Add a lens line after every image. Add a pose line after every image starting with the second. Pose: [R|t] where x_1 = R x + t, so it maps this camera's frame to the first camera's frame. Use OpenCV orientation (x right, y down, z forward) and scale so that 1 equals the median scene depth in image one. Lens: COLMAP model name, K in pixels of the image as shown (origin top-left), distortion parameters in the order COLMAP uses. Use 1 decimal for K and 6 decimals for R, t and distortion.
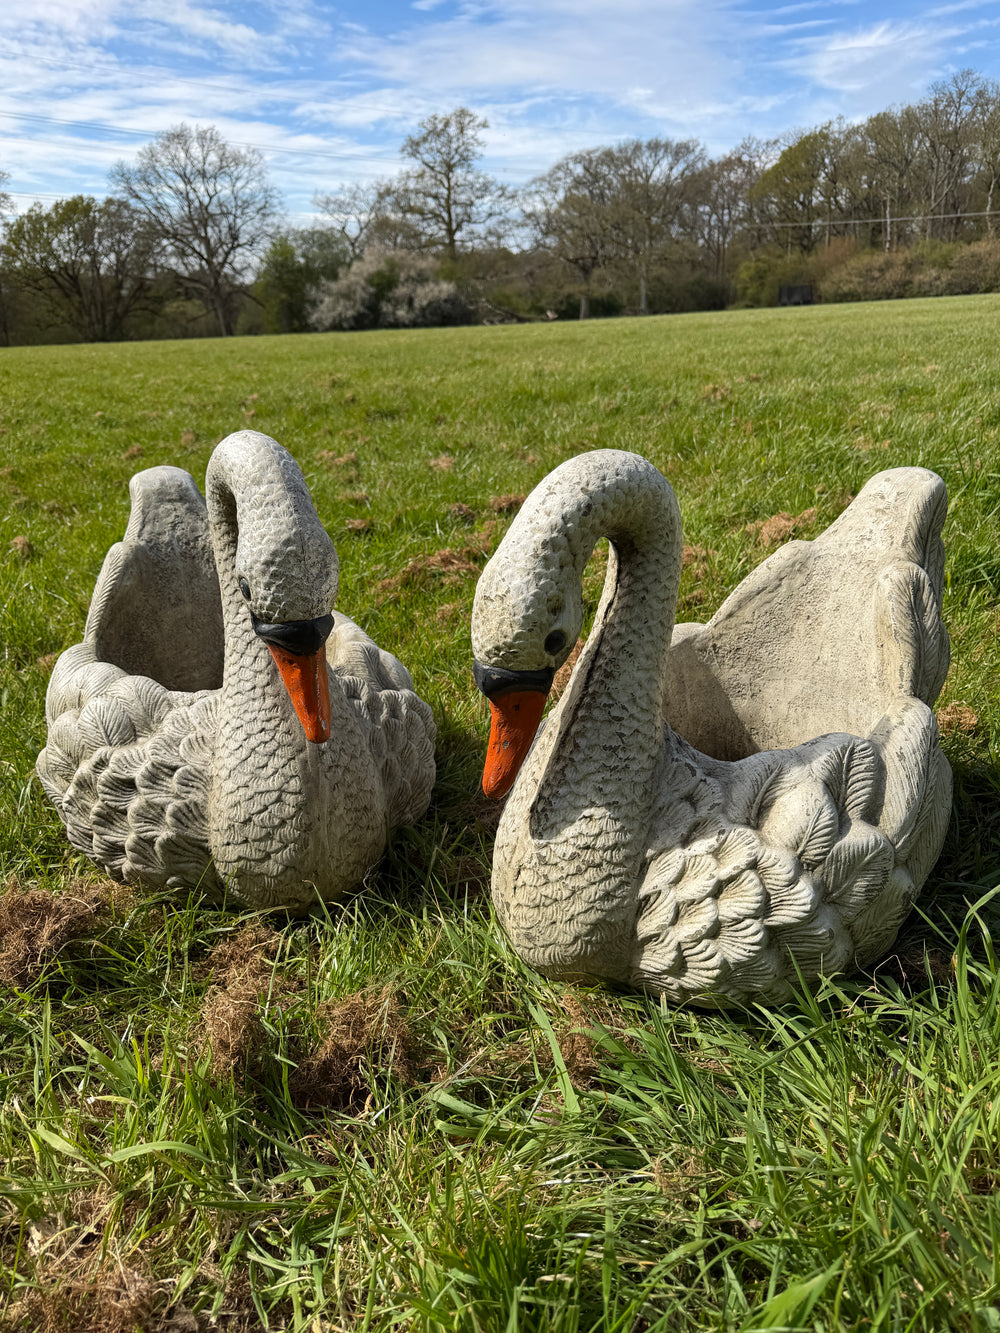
lens RADIAL K [[966.7, 0, 508.3], [0, 966.7, 651.5], [0, 0, 1]] dist [0.057473, -0.089221]
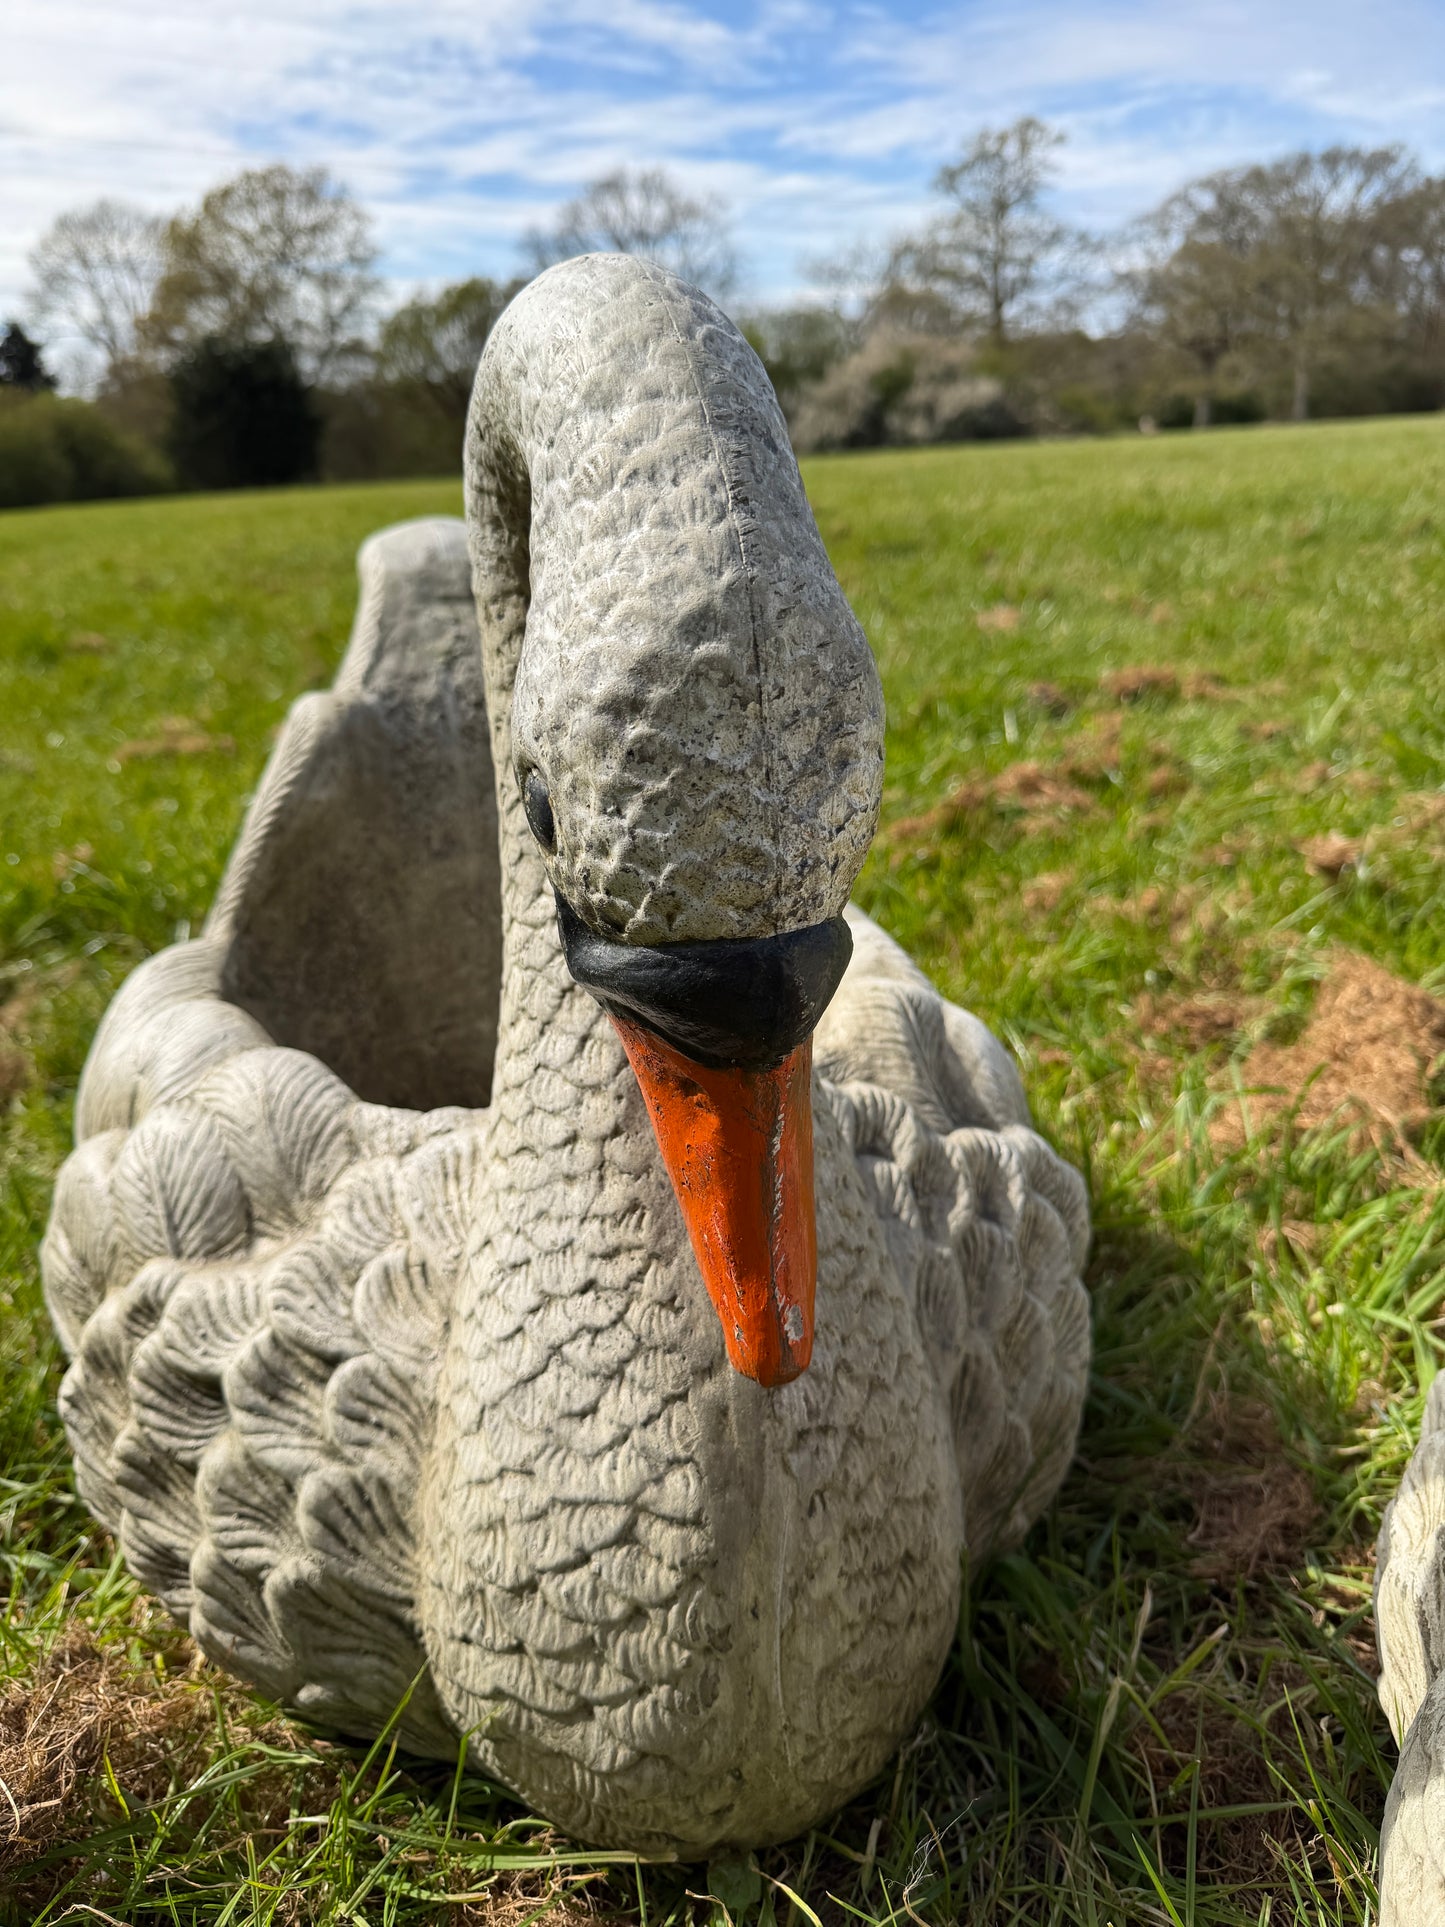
lens RADIAL K [[1416.8, 0, 717.3], [0, 1416.8, 962.5], [0, 0, 1]] dist [0.025874, -0.059082]
pose [[0.972925, 0.060914, -0.222949, -0.104683], [-0.056287, 0.998048, 0.027058, -0.027791], [0.224162, -0.013776, 0.974455, 0.493839]]
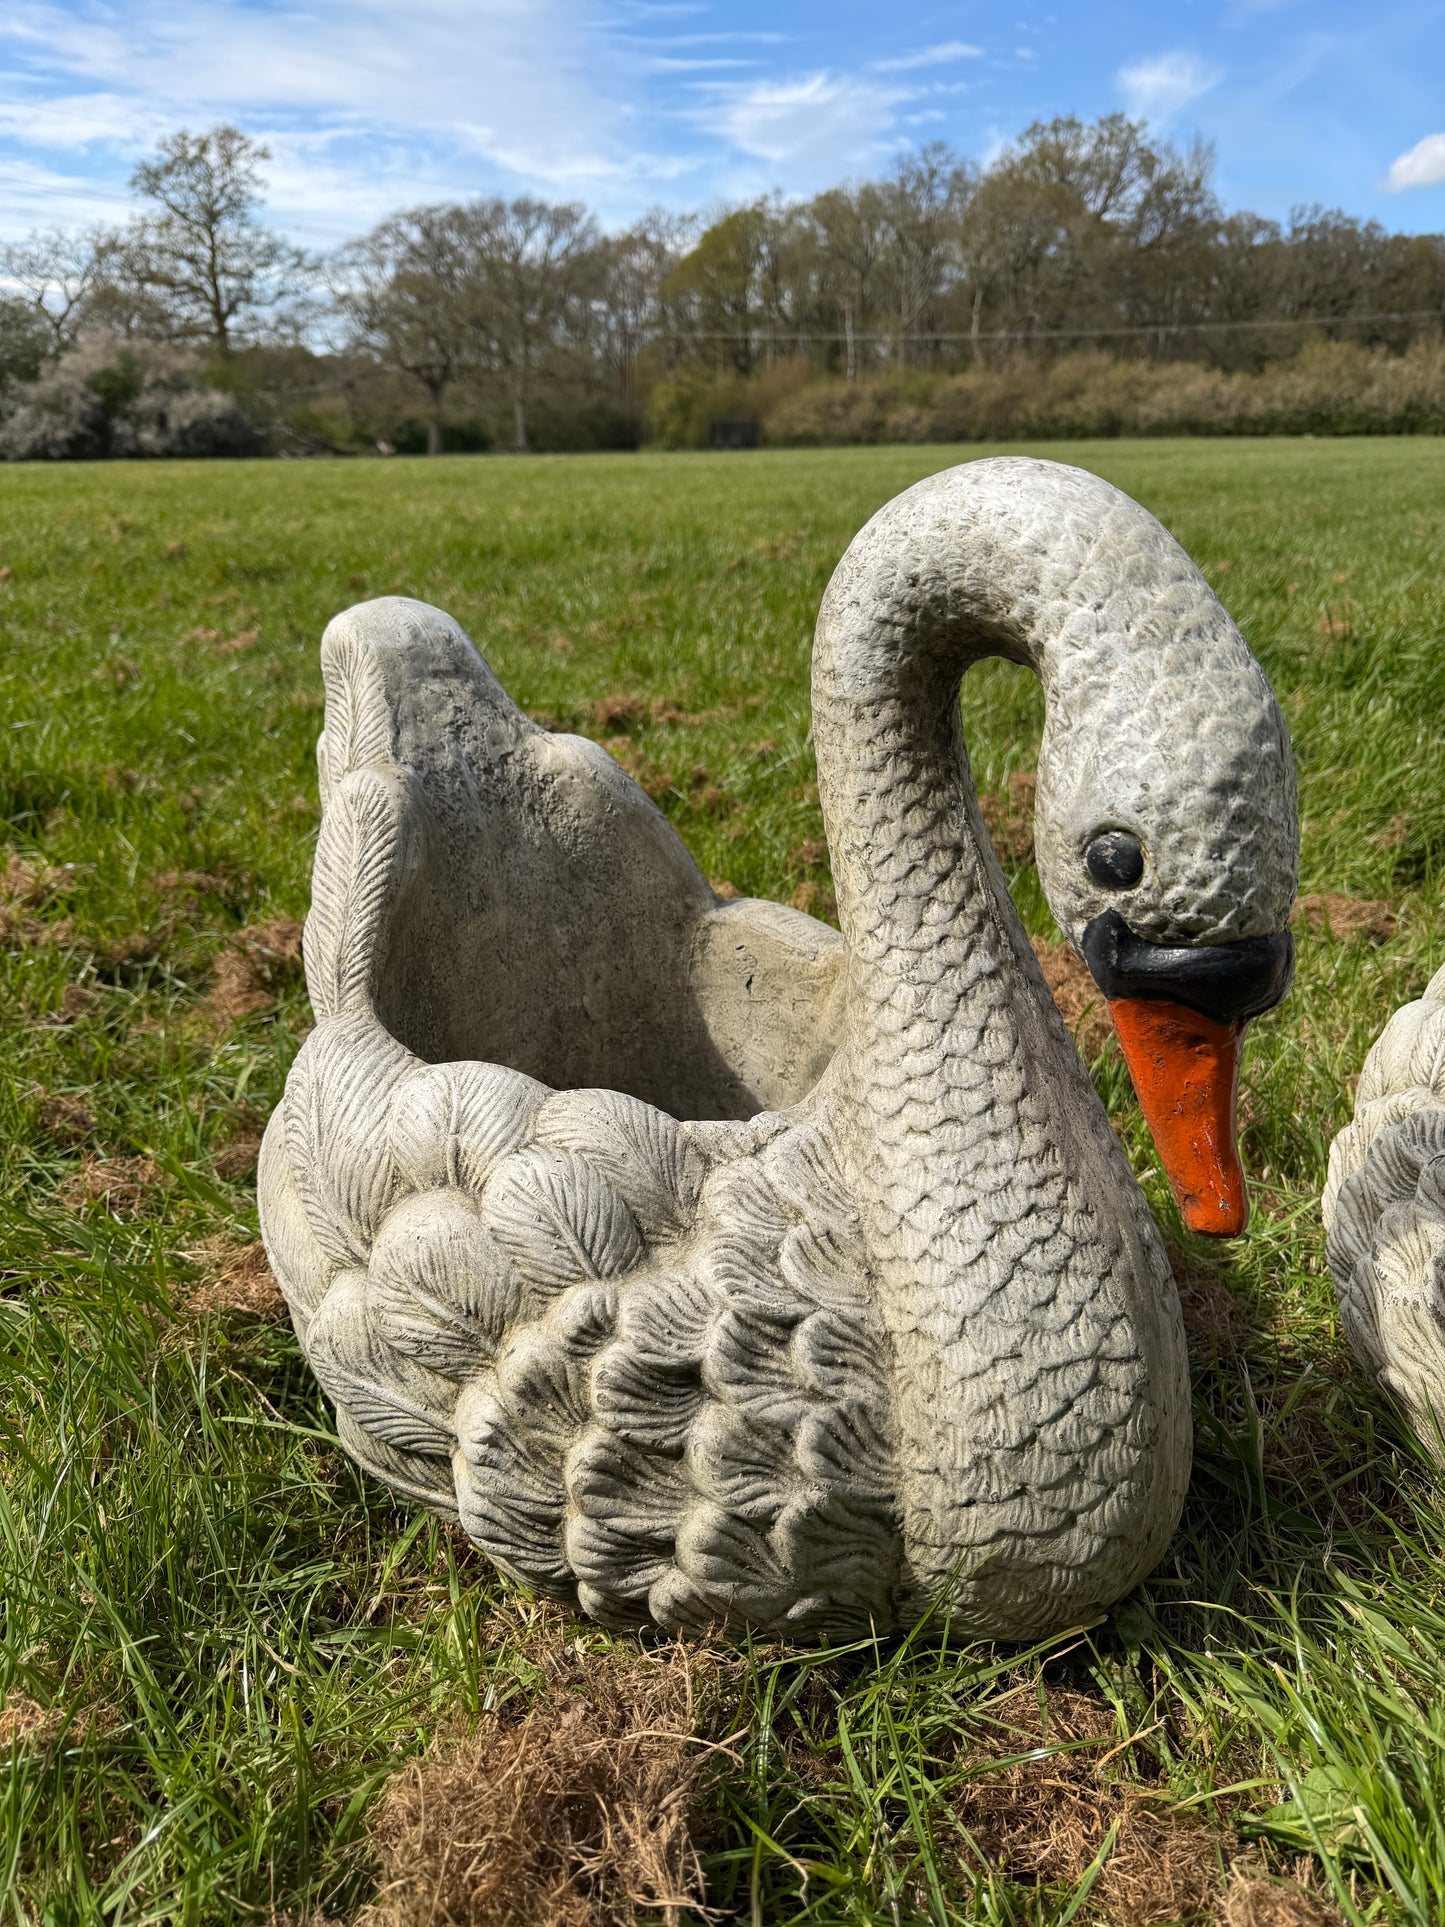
lens RADIAL K [[1397.4, 0, 707.7], [0, 1397.4, 949.4], [0, 0, 1]] dist [0.057473, -0.089221]
pose [[0.964583, -0.054764, 0.258033, -0.447136], [0.053892, 0.998492, 0.010453, -0.034112], [-0.258216, 0.003823, 0.966080, 0.397835]]
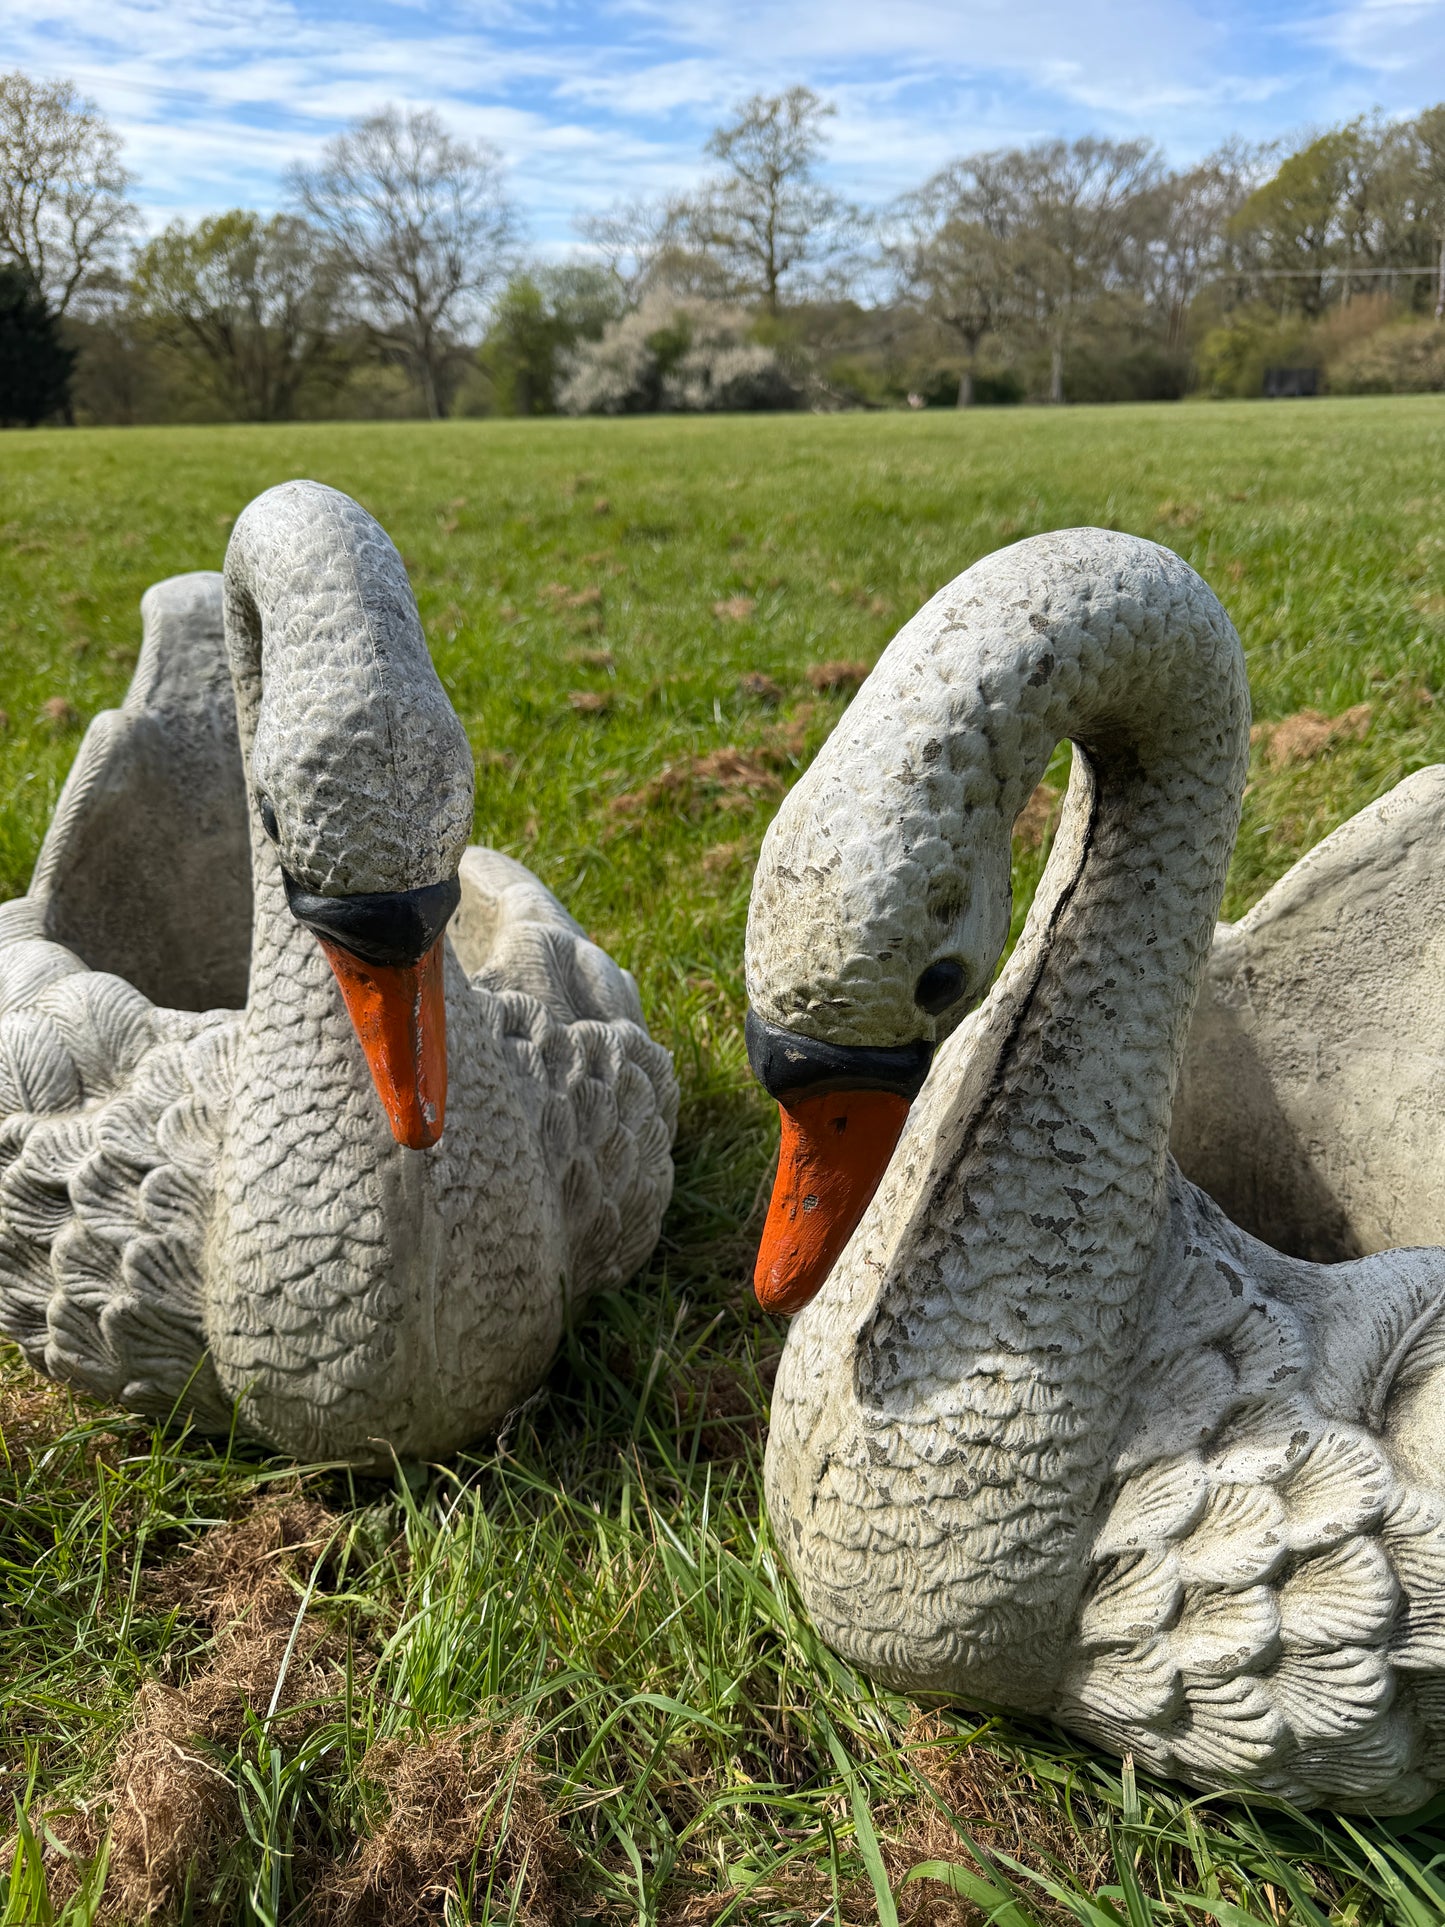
lens RADIAL K [[1397.4, 0, 721.1], [0, 1397.4, 962.2], [0, 0, 1]] dist [0.057473, -0.089221]
pose [[0.996059, 0.054637, -0.069864, -0.003475], [-0.051375, 0.997541, 0.047663, -0.030423], [0.072296, -0.043886, 0.996417, 0.267072]]
